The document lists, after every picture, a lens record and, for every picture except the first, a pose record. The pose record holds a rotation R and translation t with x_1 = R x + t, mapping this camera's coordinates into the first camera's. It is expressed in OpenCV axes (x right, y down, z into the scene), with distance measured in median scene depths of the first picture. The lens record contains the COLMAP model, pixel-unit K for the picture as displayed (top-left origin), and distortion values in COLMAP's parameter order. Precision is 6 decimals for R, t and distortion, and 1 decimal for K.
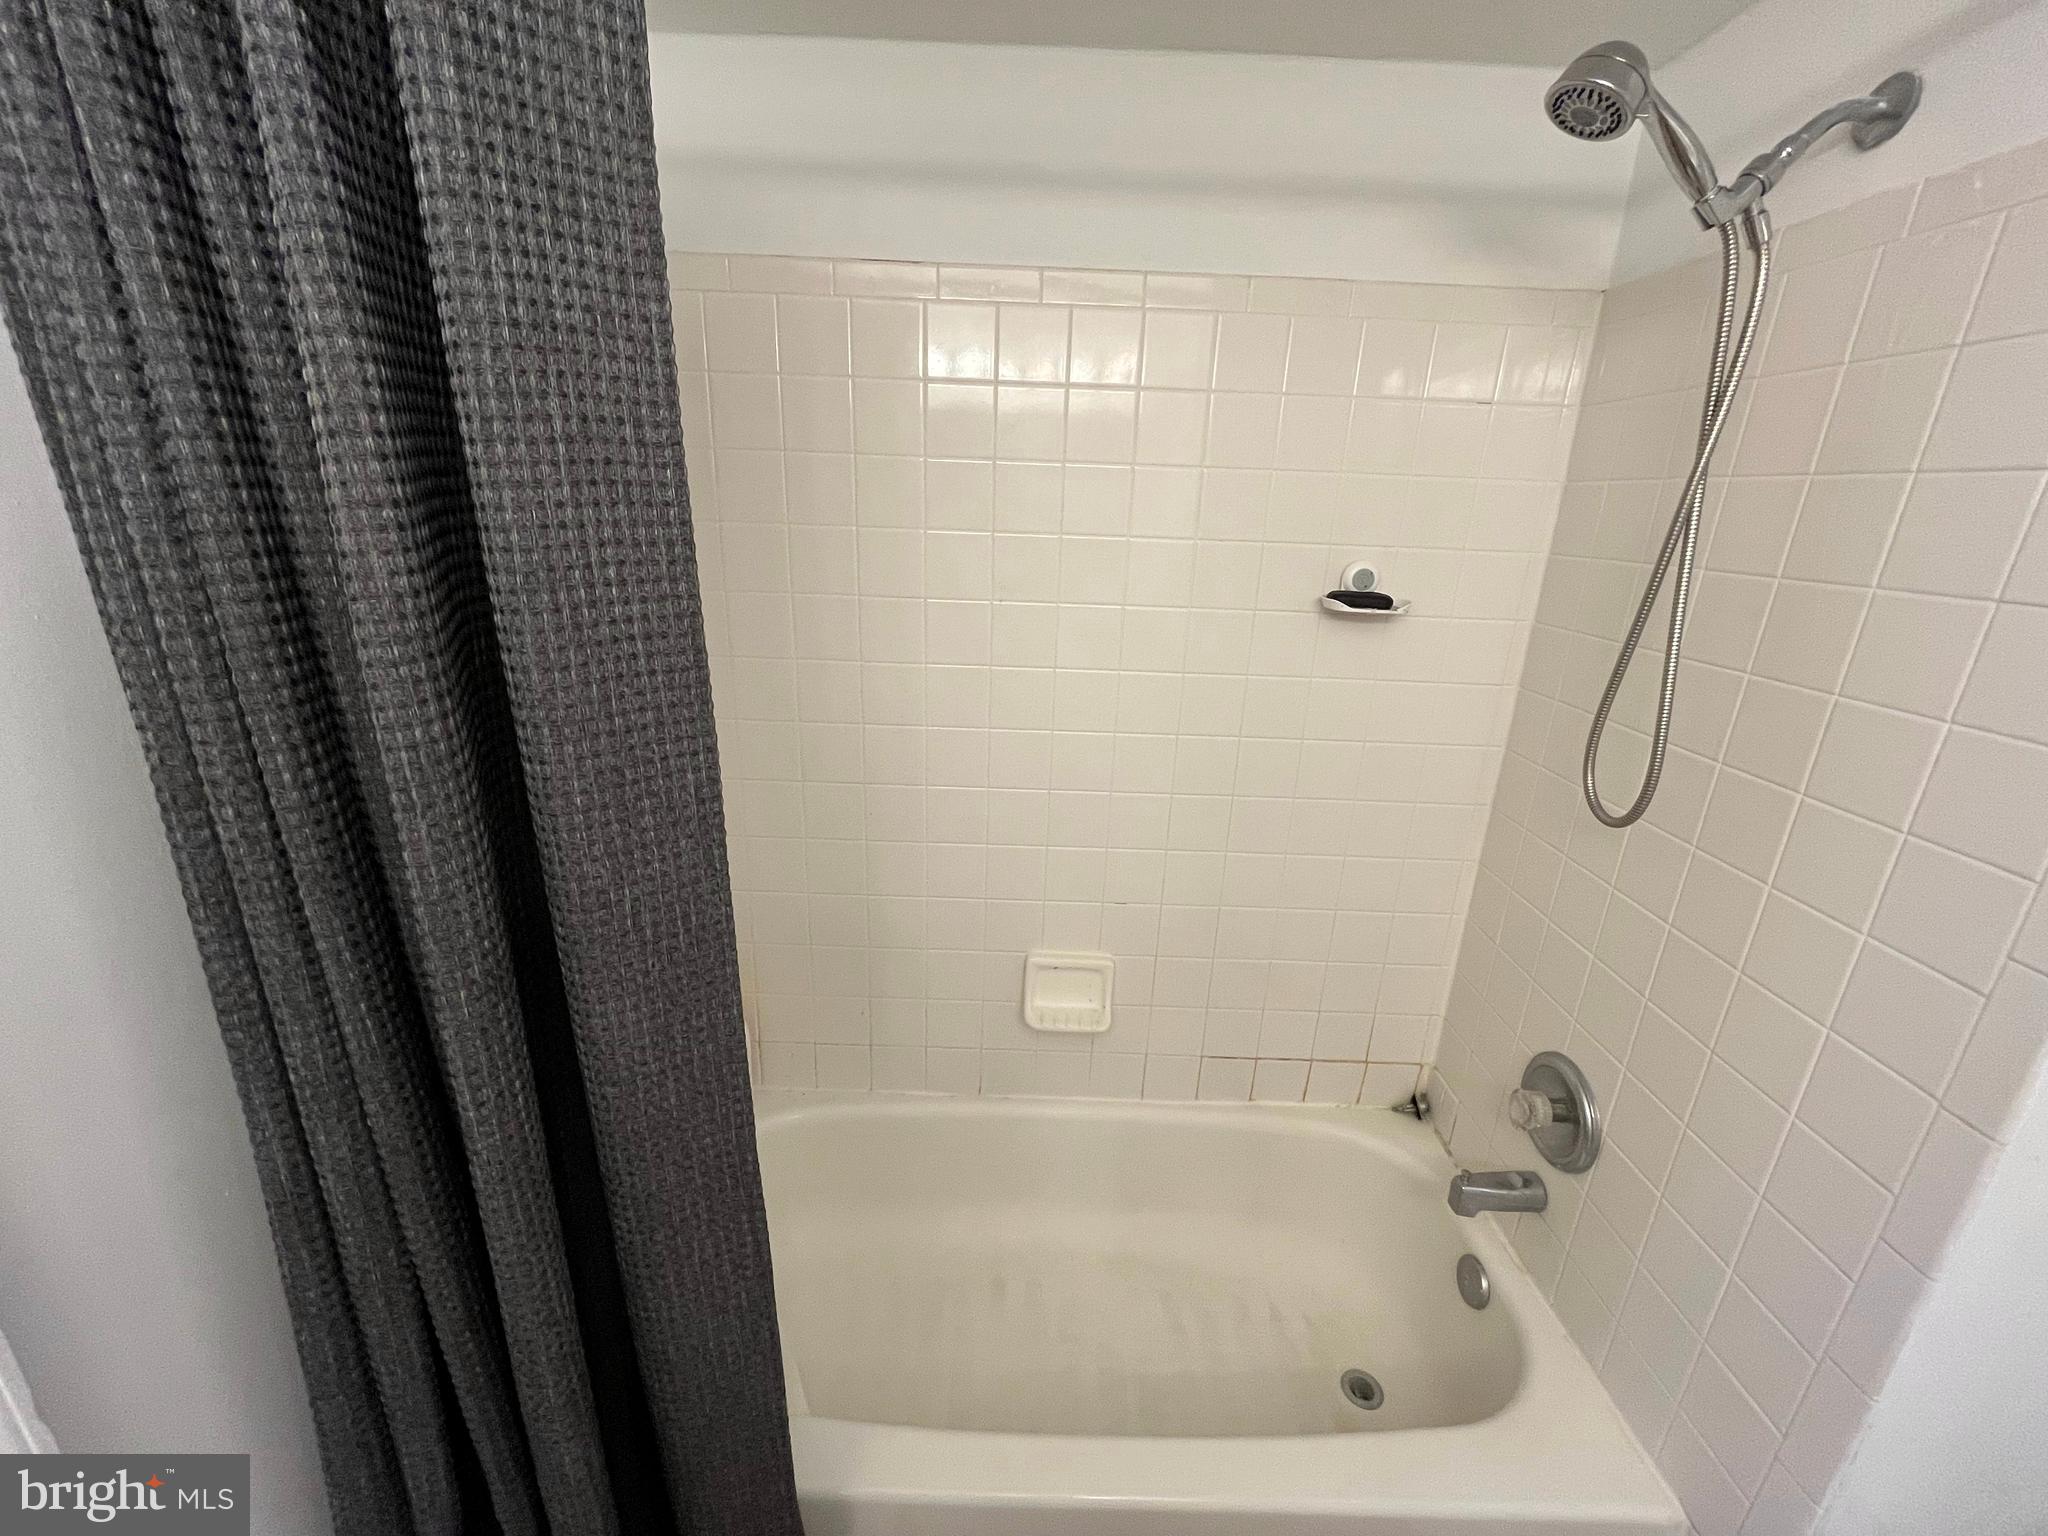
lens RADIAL K [[824.3, 0, 1021.8], [0, 824.3, 772.9], [0, 0, 1]] dist [-0.005794, -0.000039]
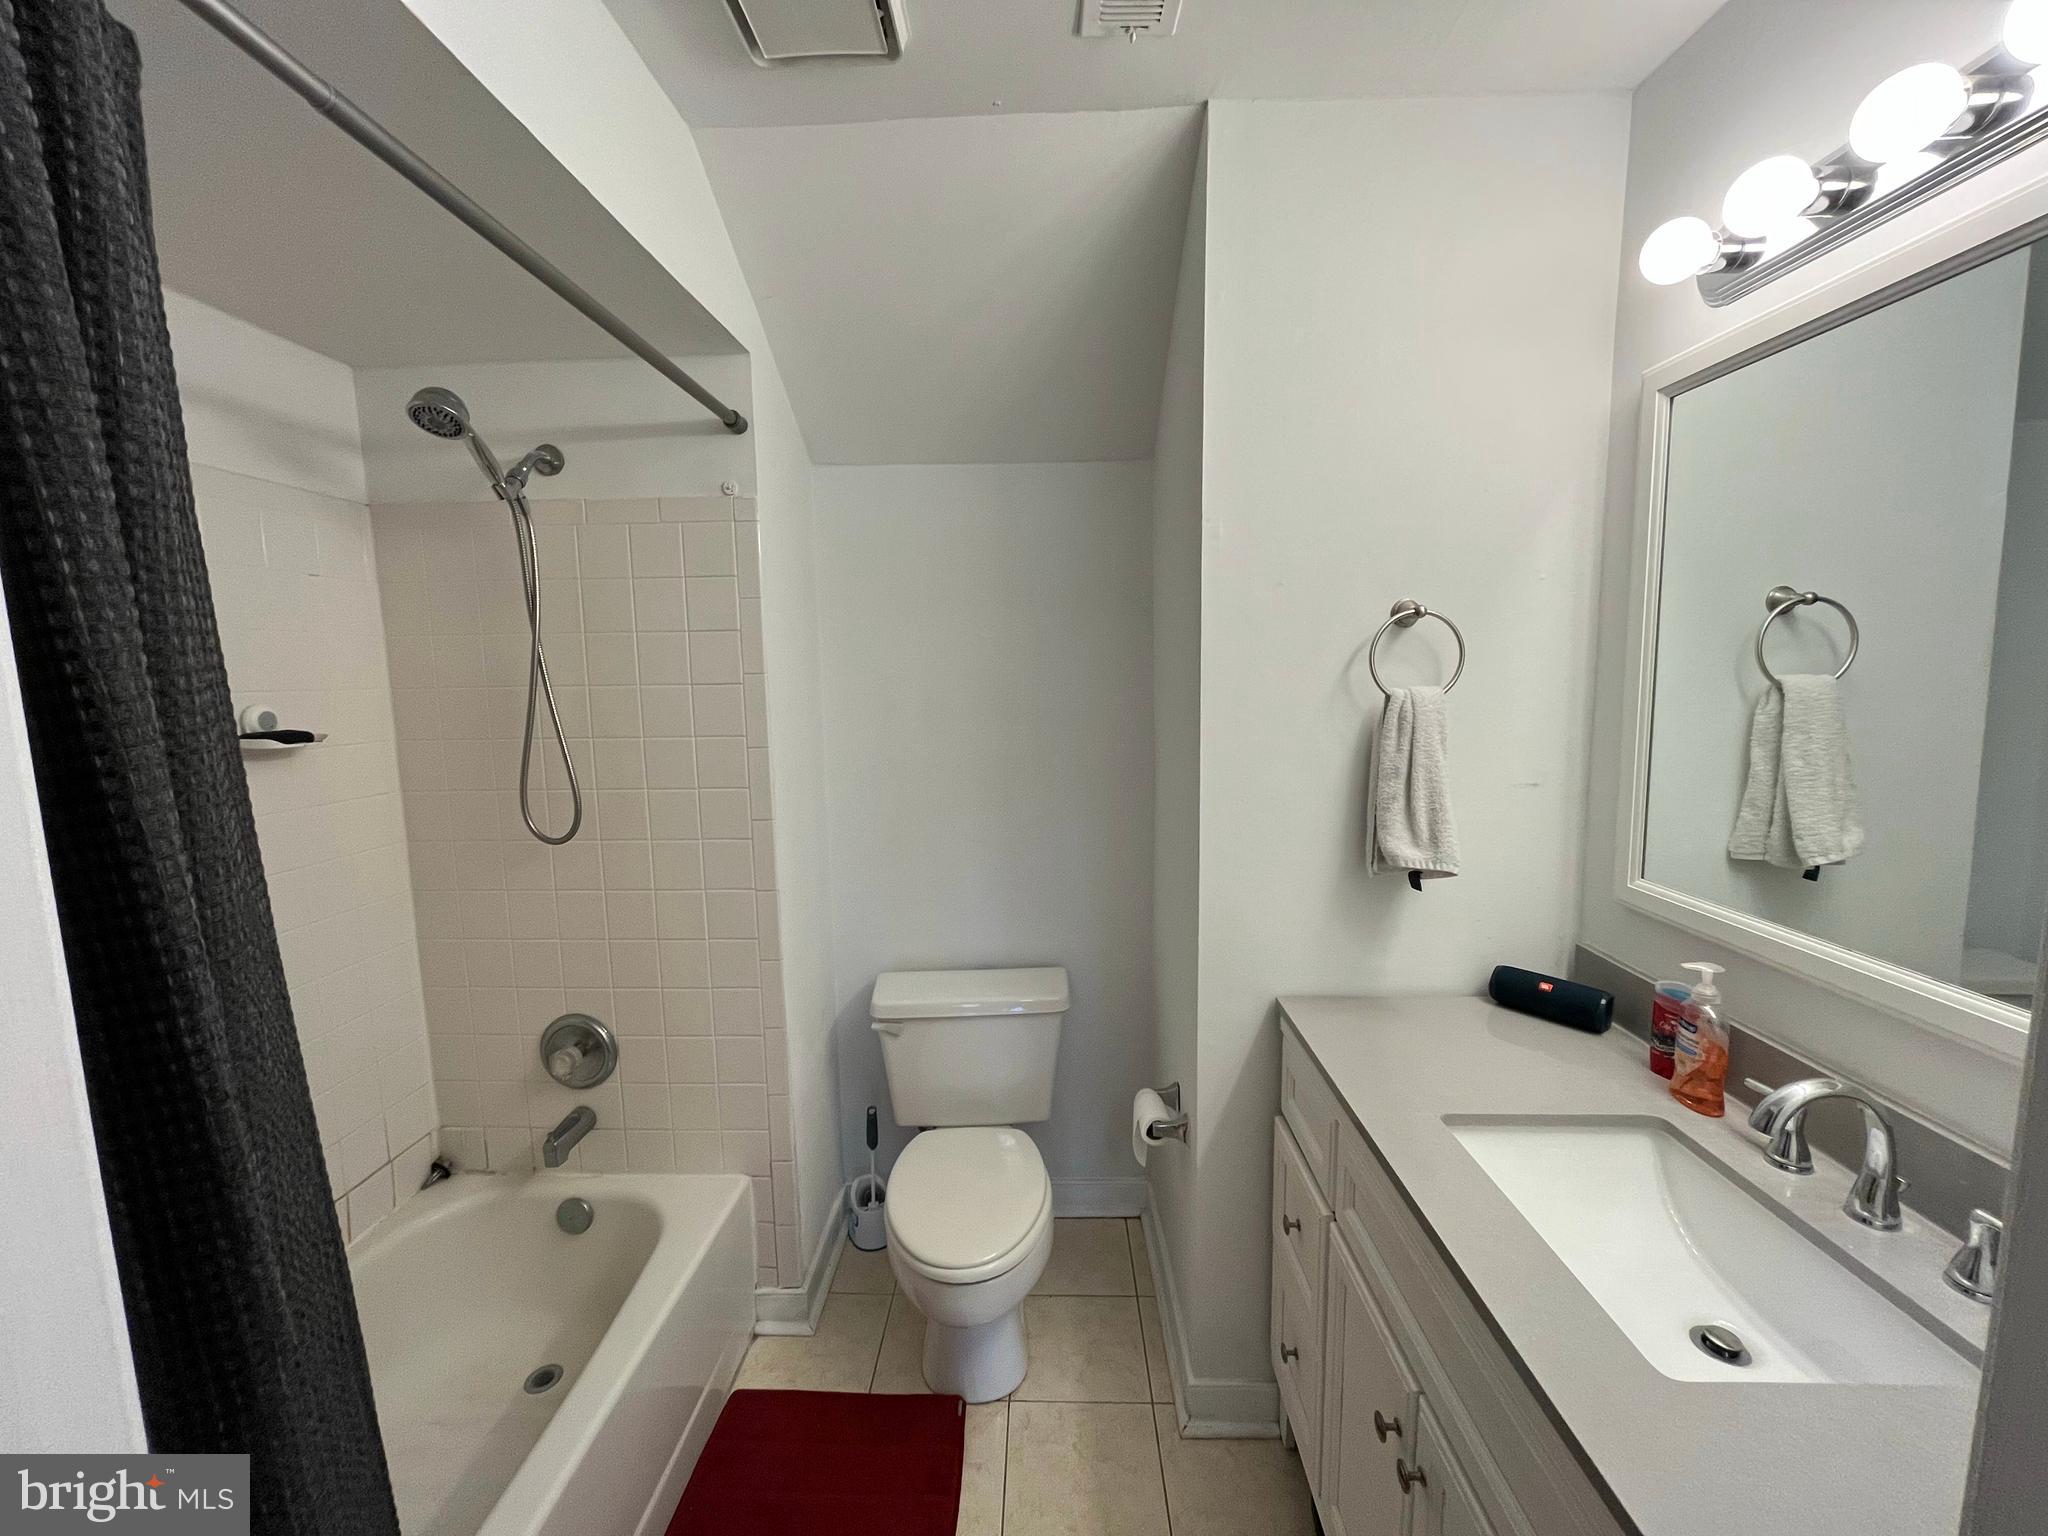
lens RADIAL K [[824.3, 0, 1021.8], [0, 824.3, 772.9], [0, 0, 1]] dist [-0.005794, -0.000039]
pose [[0.044871, -0.161683, 0.985822, -0.680037], [0.326863, 0.934876, 0.138450, 0.006278], [-0.944006, 0.316016, 0.094797, -0.031754]]
